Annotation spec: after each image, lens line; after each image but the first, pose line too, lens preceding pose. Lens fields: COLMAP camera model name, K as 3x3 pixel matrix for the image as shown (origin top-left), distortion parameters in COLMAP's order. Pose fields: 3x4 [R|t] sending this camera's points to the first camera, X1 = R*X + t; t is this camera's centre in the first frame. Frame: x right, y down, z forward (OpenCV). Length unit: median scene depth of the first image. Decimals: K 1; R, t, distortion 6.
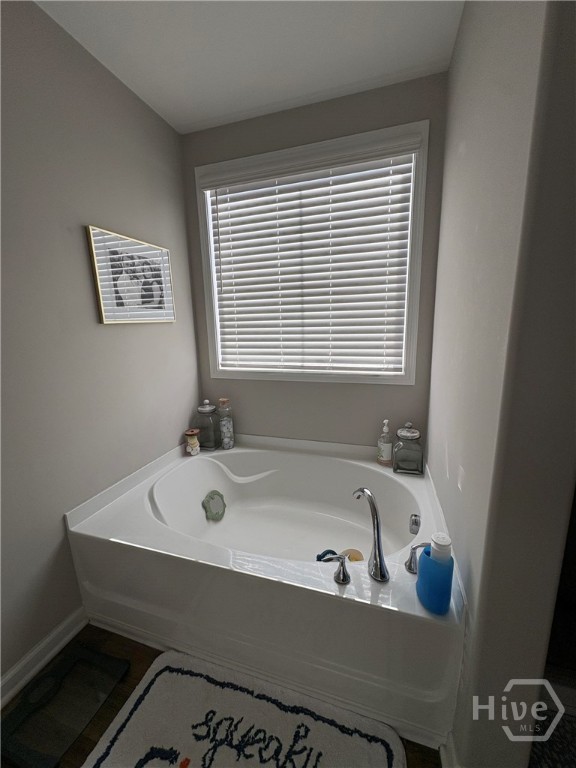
lens RADIAL K [[303.6, 0, 285.4], [0, 303.6, 382.9], [0, 0, 1]] dist [-0.000097, 0.000601]
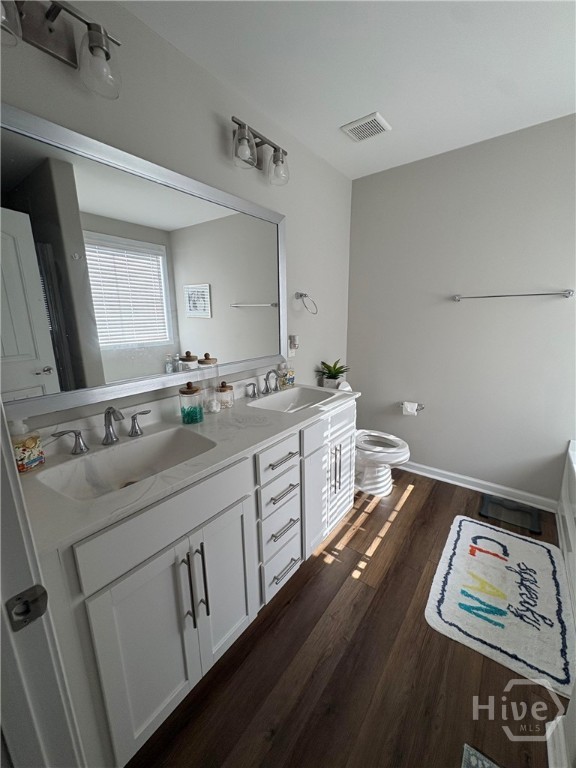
lens RADIAL K [[303.6, 0, 289.7], [0, 303.6, 384.1], [0, 0, 1]] dist [-0.000097, 0.000601]
pose [[-0.330241, 0.242320, -0.912262, 0.577610], [-0.174983, 0.934015, 0.311442, -0.030782], [0.927535, 0.262482, -0.266048, 0.001505]]
